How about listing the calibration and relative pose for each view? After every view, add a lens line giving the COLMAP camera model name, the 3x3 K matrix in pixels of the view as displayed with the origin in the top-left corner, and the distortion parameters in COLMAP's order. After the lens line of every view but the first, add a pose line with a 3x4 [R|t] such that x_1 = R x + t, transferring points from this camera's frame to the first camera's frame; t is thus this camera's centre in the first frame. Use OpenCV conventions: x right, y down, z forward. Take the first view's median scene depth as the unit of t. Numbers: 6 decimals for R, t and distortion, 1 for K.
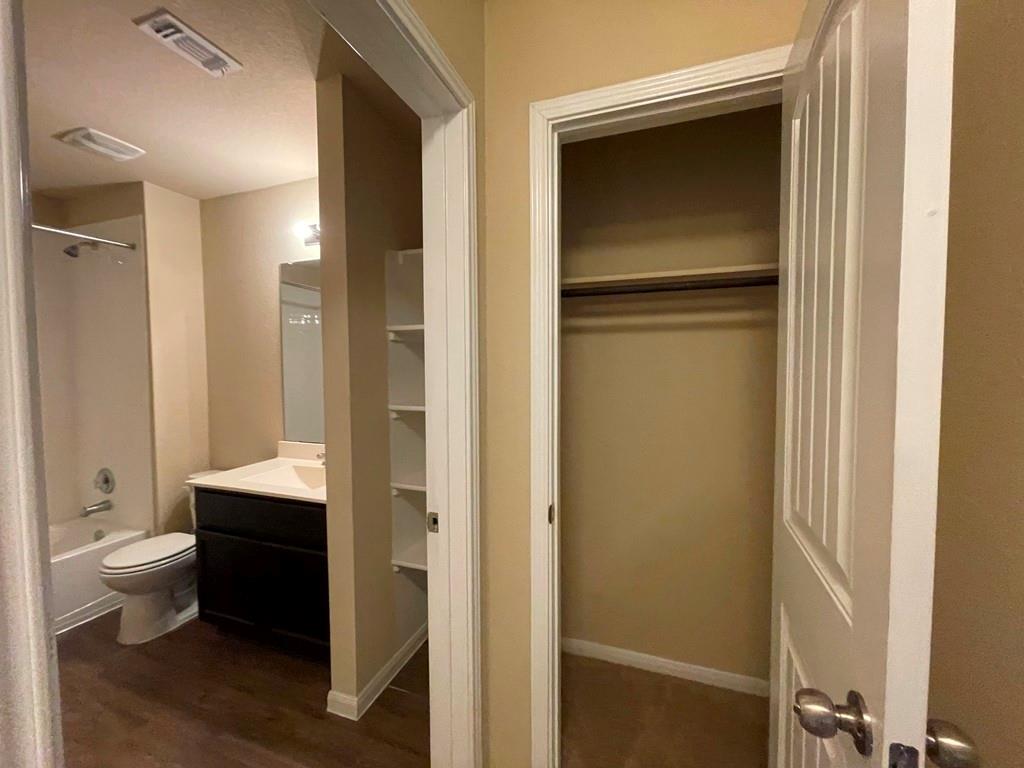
lens RADIAL K [[415.9, 0, 511.5], [0, 415.9, 385.4], [0, 0, 1]] dist [0.000041, 0.000090]
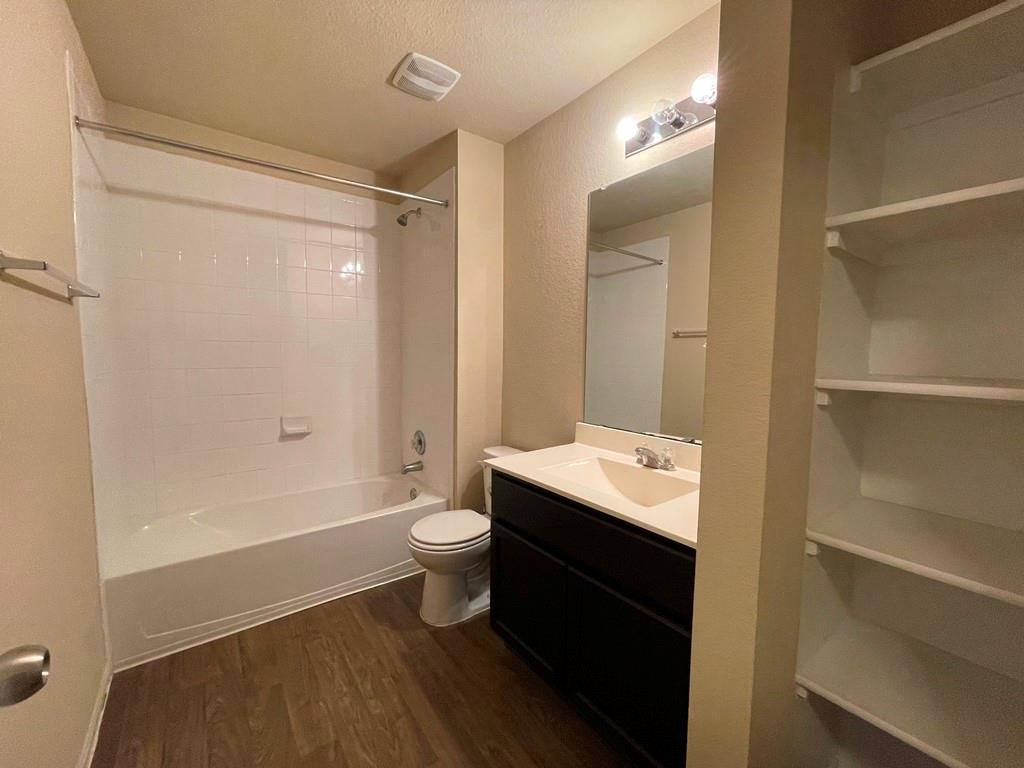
lens RADIAL K [[413.9, 0, 508.7], [0, 413.9, 384.4], [0, 0, 1]] dist [0.000449, 0.000285]
pose [[0.832222, 0.054593, -0.551748, -0.244217], [-0.039923, 0.998458, 0.038577, 0.037908], [0.553003, -0.010077, 0.833118, 0.282308]]
